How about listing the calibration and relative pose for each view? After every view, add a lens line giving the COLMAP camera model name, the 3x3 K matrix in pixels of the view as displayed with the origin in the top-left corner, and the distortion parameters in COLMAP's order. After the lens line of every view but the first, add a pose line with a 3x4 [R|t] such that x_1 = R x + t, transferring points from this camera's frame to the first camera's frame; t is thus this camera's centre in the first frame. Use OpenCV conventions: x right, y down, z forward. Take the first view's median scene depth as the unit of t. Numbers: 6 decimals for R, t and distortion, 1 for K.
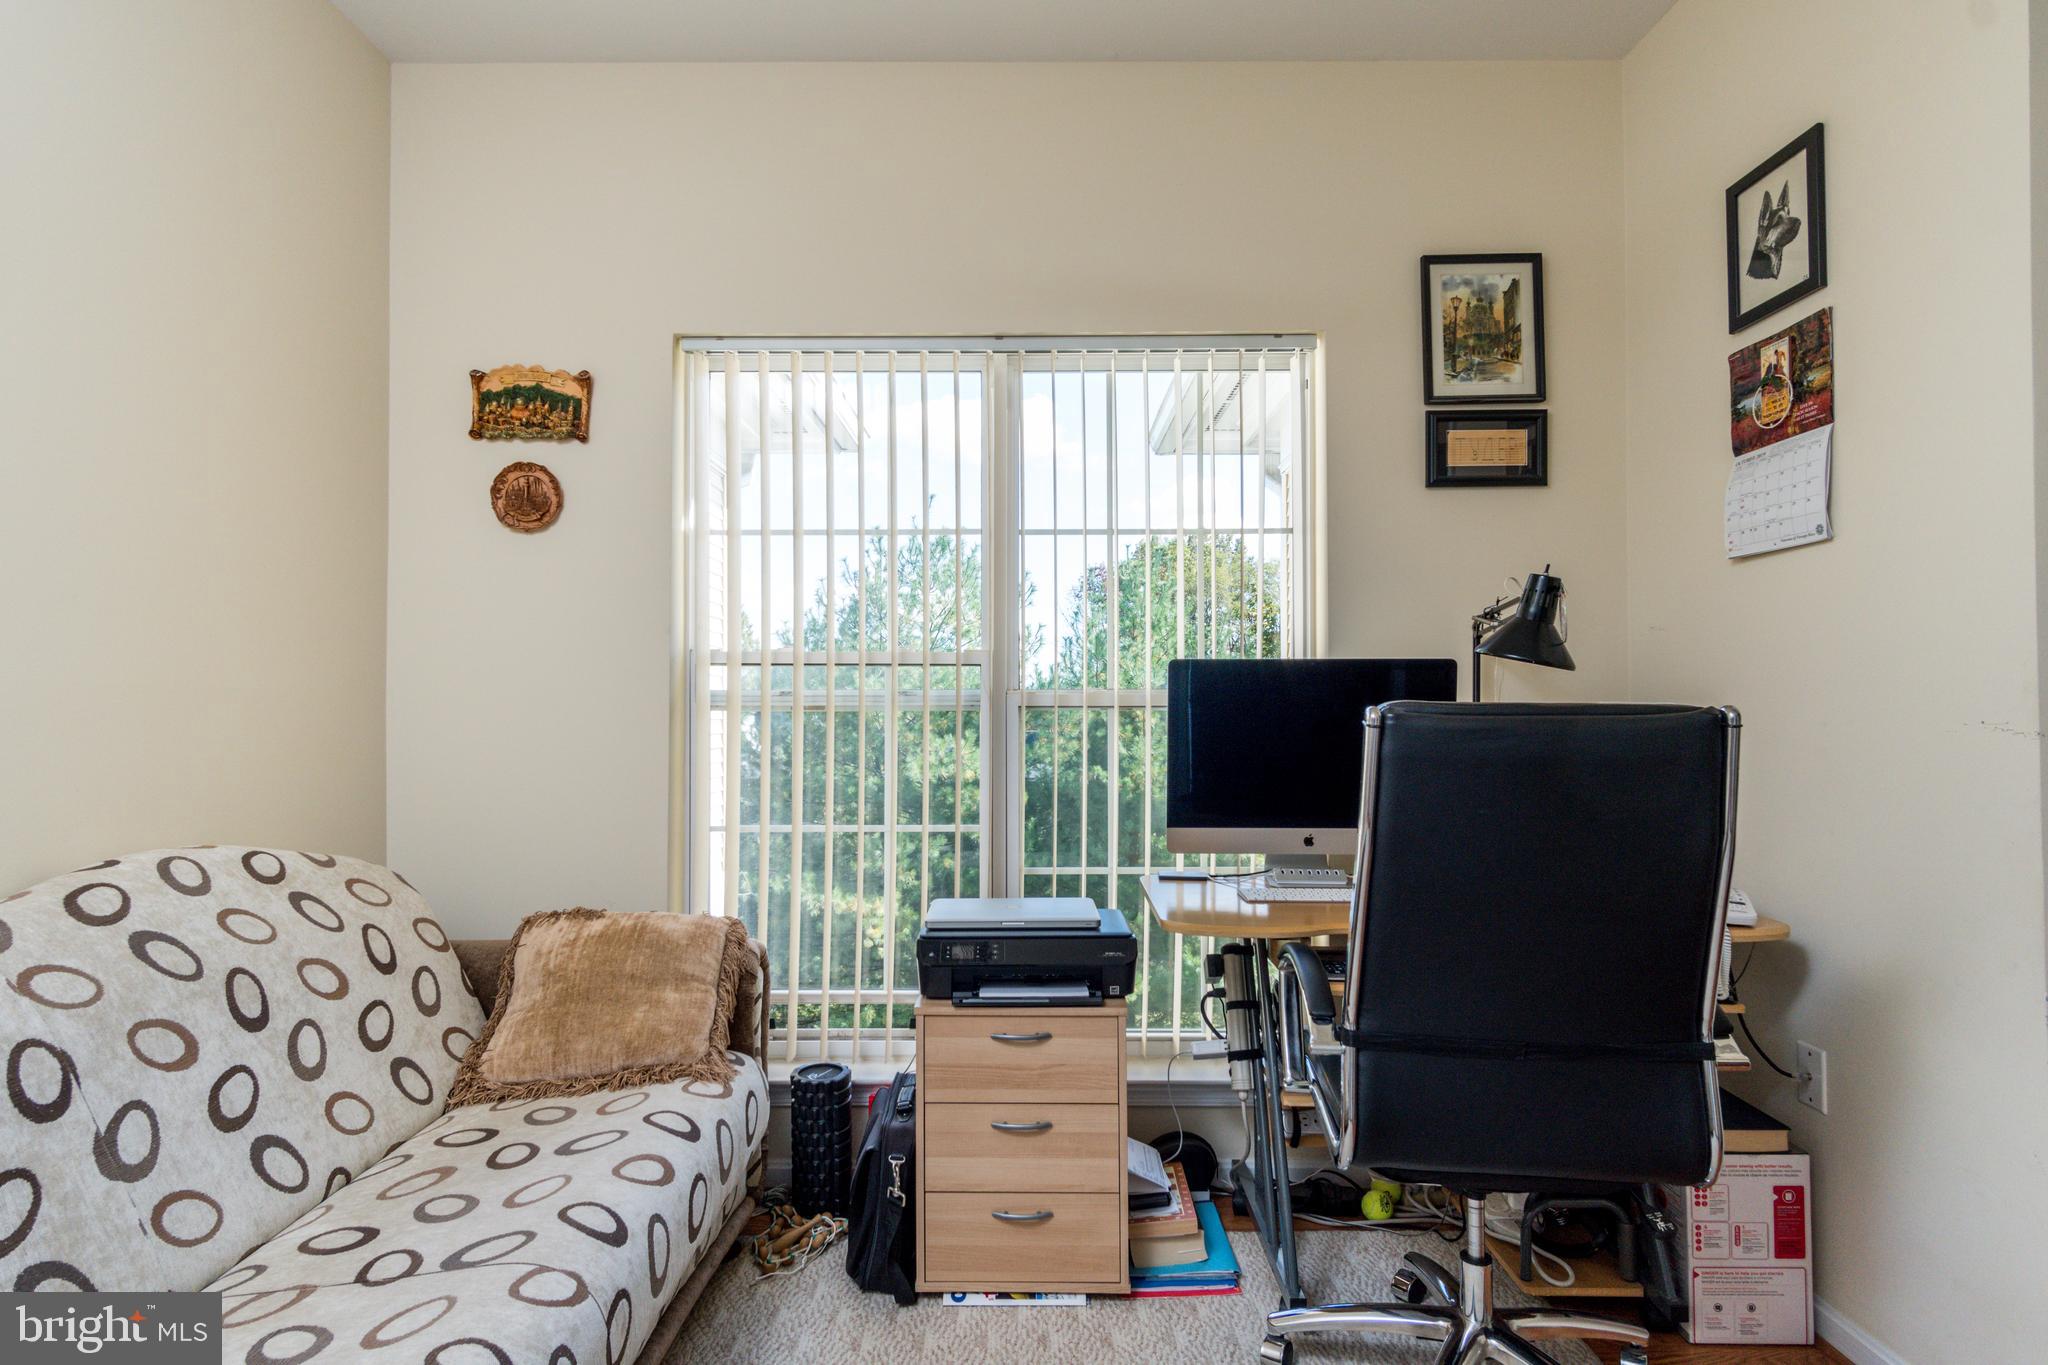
lens RADIAL K [[1088.5, 0, 1023.3], [0, 1088.5, 680.3], [0, 0, 1]] dist [0.018525, -0.000084]
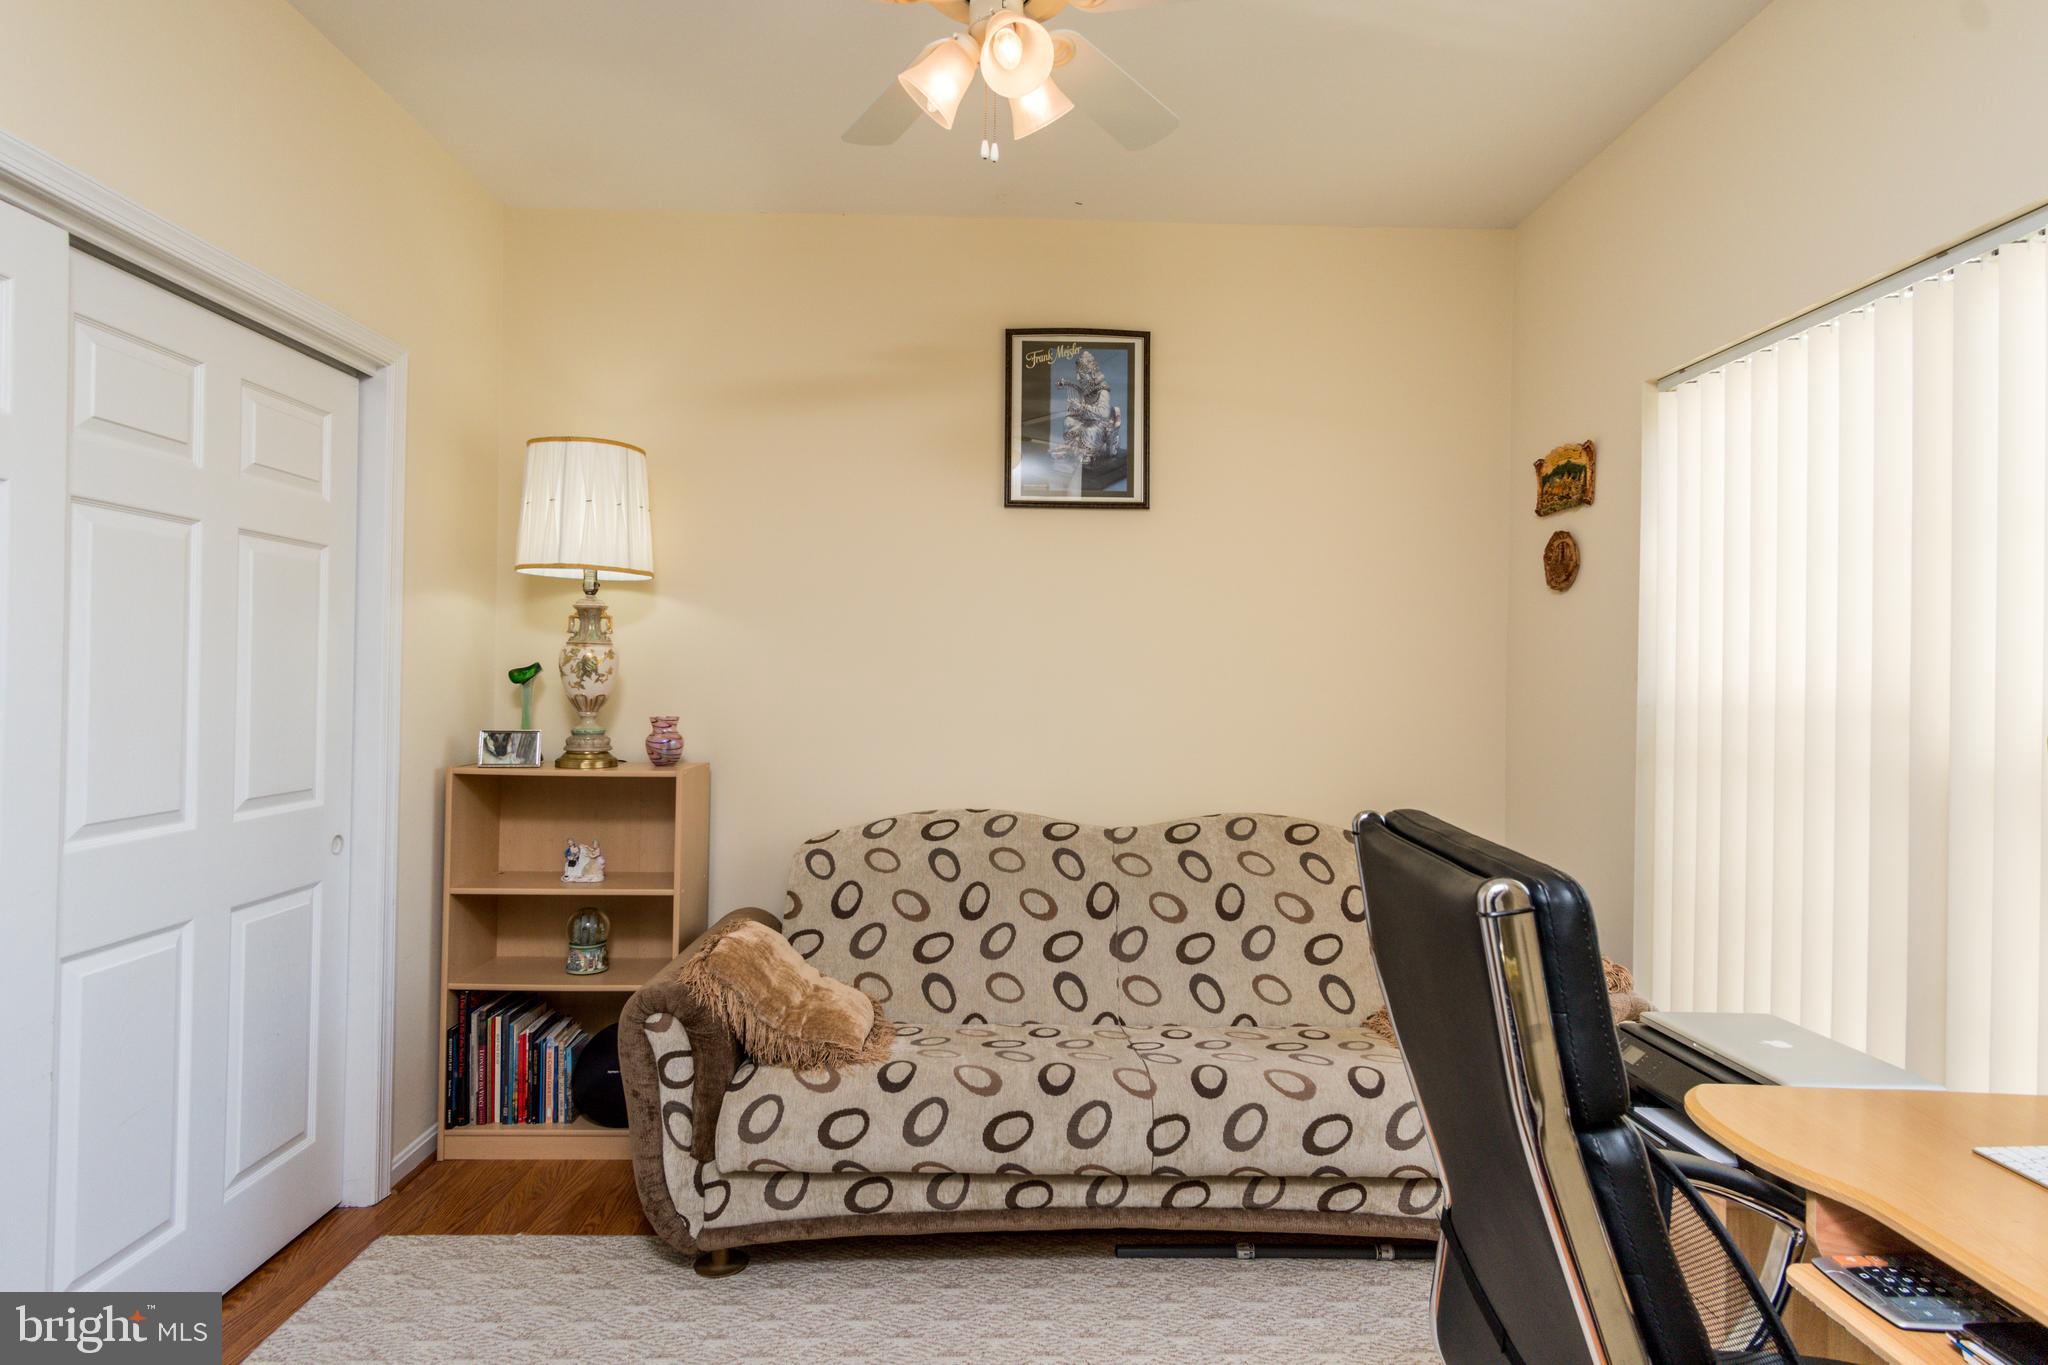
lens RADIAL K [[1088.5, 0, 1019.9], [0, 1088.5, 677.5], [0, 0, 1]] dist [0.018525, -0.000084]
pose [[0.036702, 0.002735, -0.999323, 0.675083], [0.002287, 0.999993, 0.002821, -0.049923], [0.999324, -0.002389, 0.036695, 0.390977]]
